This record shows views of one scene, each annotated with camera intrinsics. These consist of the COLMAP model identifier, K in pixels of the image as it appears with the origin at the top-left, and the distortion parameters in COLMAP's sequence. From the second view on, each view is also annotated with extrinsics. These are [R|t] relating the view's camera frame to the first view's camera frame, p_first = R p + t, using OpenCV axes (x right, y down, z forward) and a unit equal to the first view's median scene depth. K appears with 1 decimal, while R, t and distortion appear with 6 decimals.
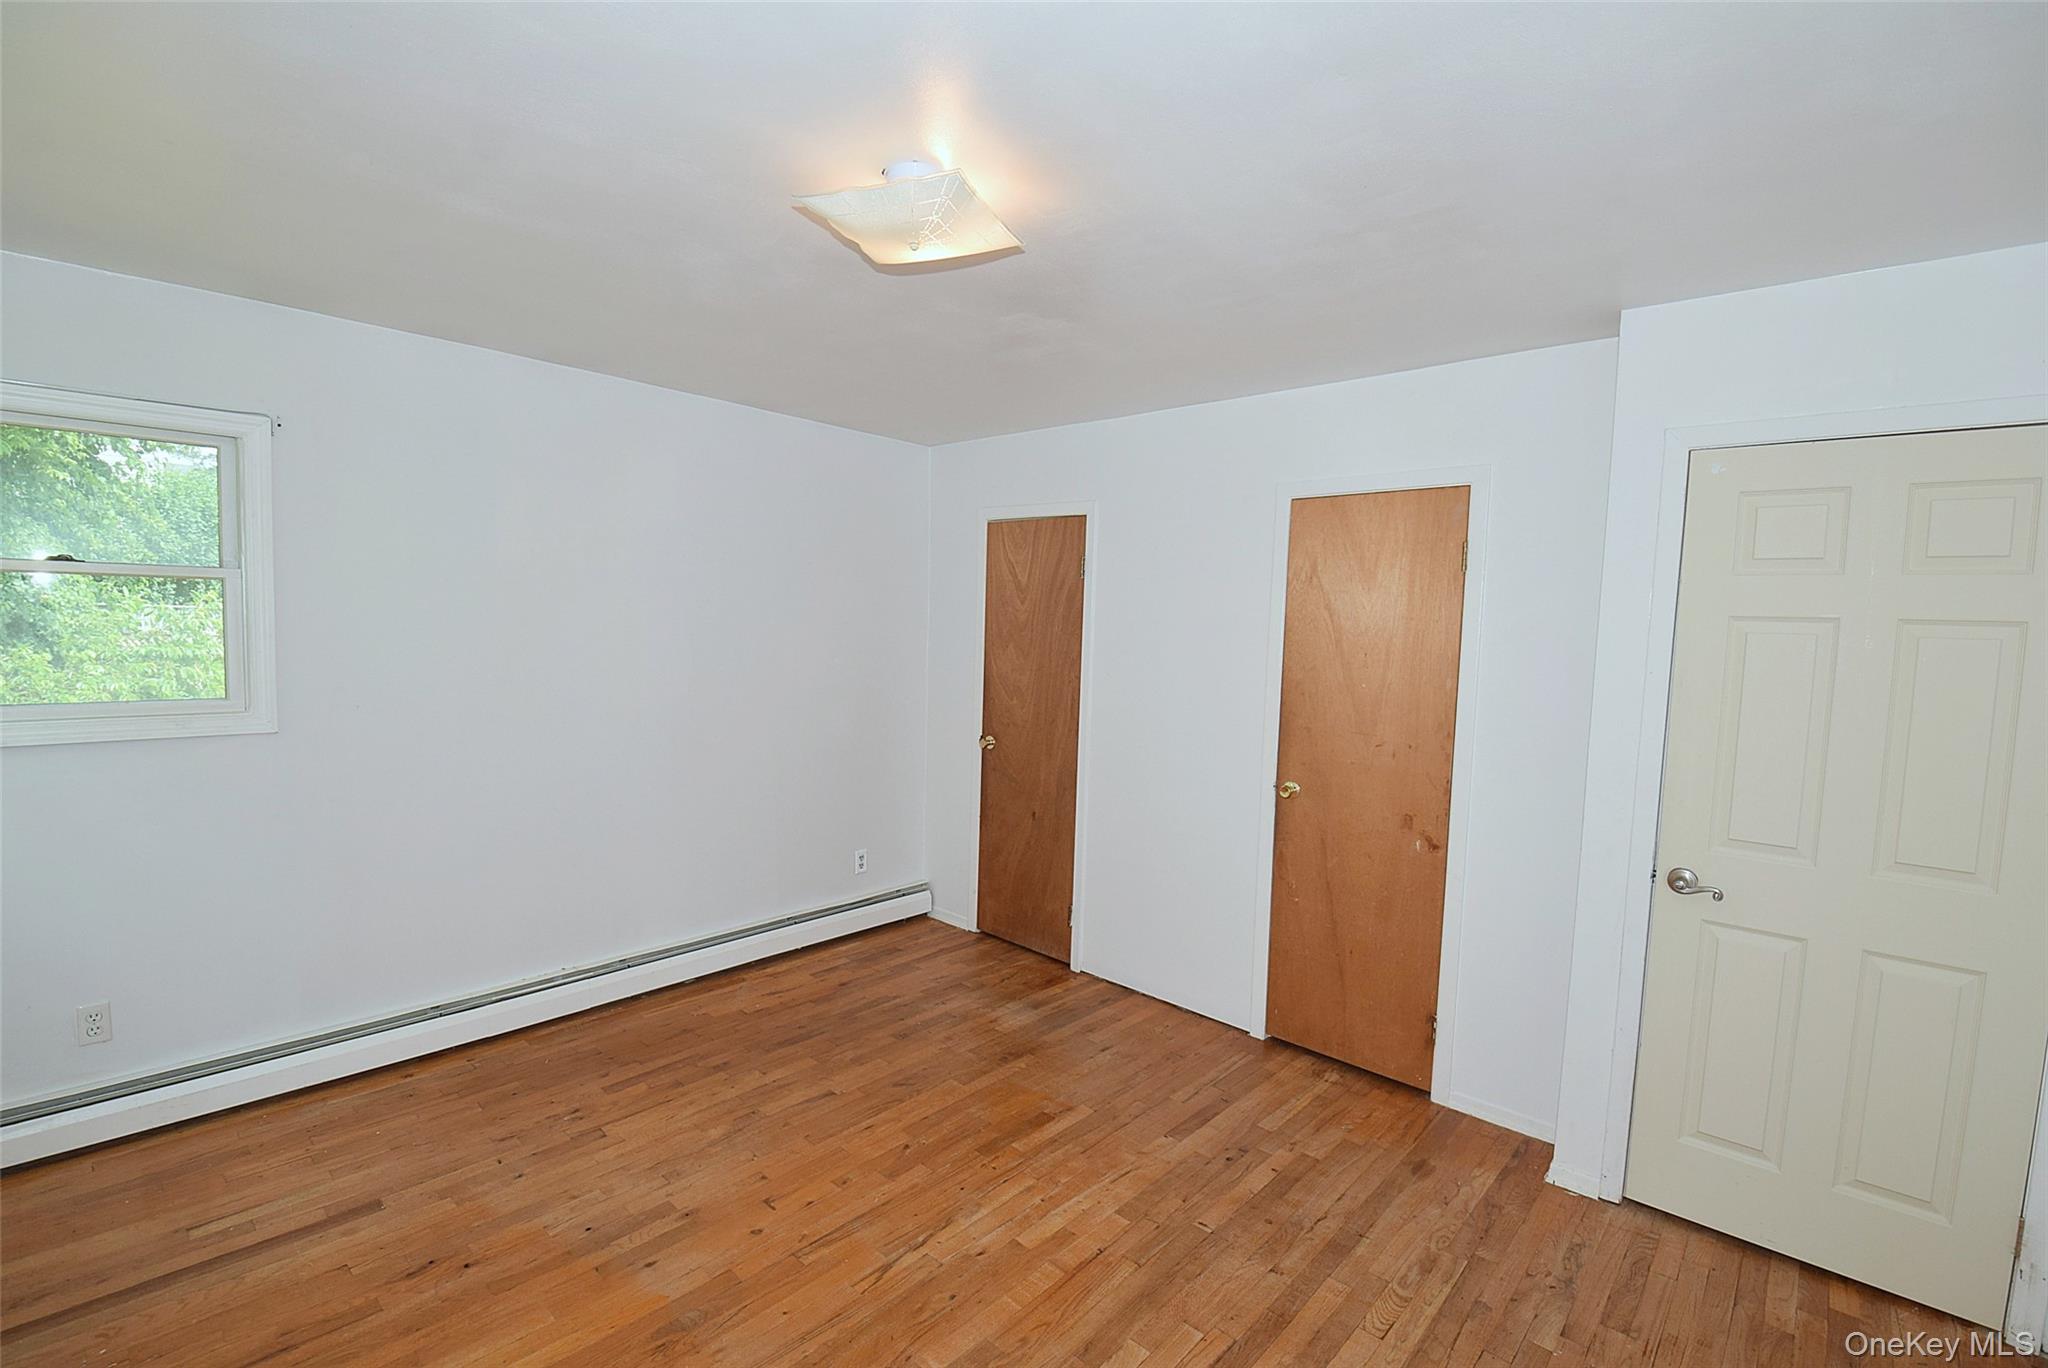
lens RADIAL K [[909.2, 0, 1017.6], [0, 909.2, 696.9], [0, 0, 1]] dist [0.014936, -0.018061]
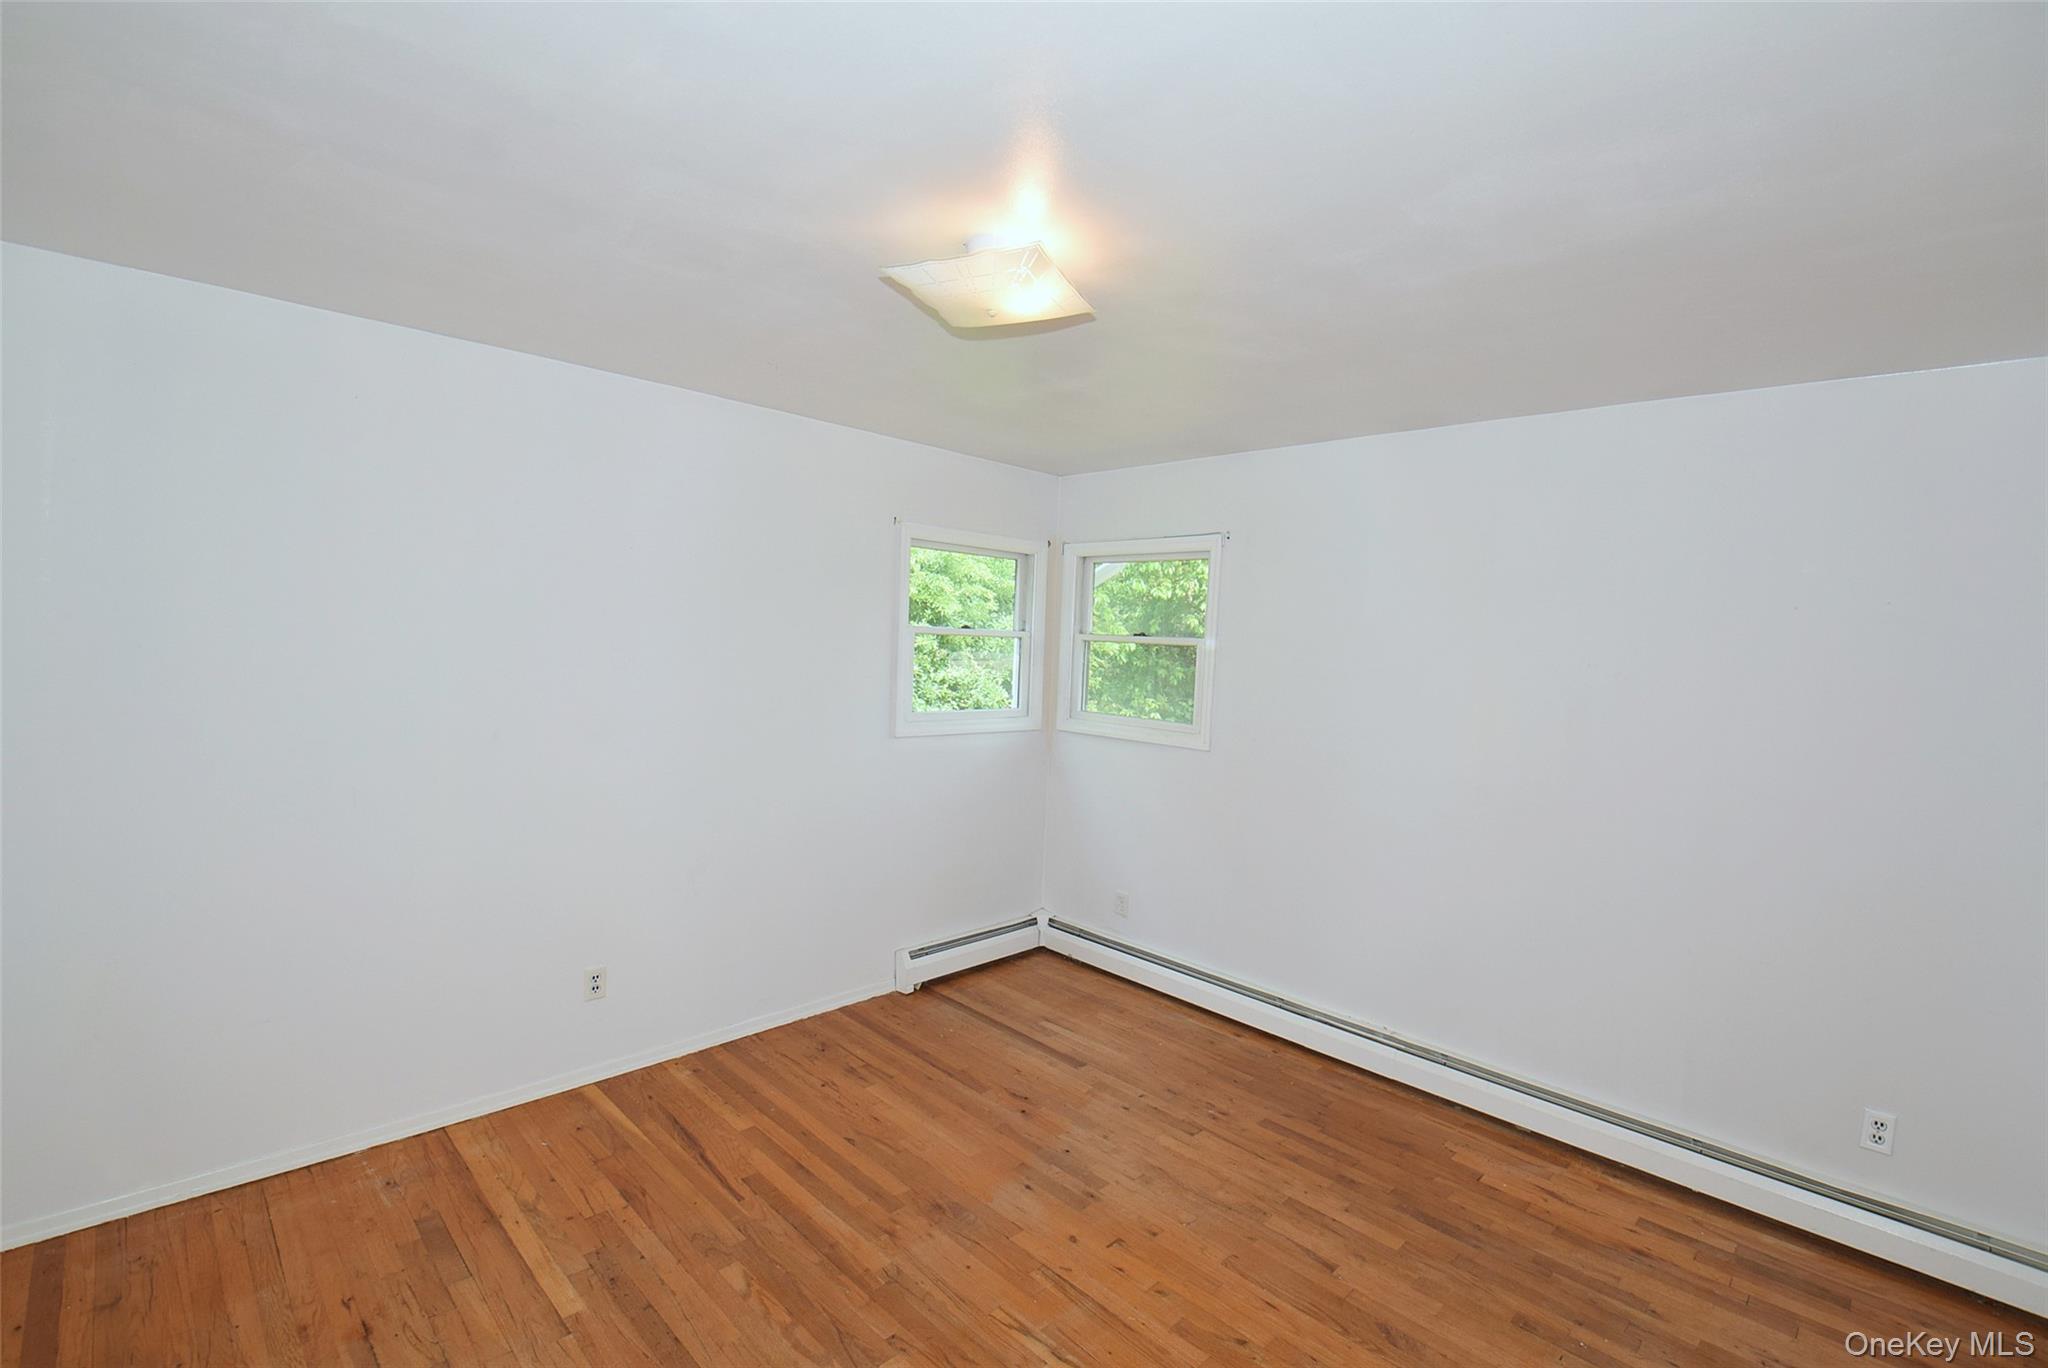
lens RADIAL K [[909.2, 0, 1017.6], [0, 909.2, 696.9], [0, 0, 1]] dist [0.014936, -0.018061]
pose [[-0.034075, 0.037603, -0.998712, 0.605014], [-0.124631, 0.991332, 0.041577, -0.064409], [0.991618, 0.125887, -0.029093, 0.703779]]
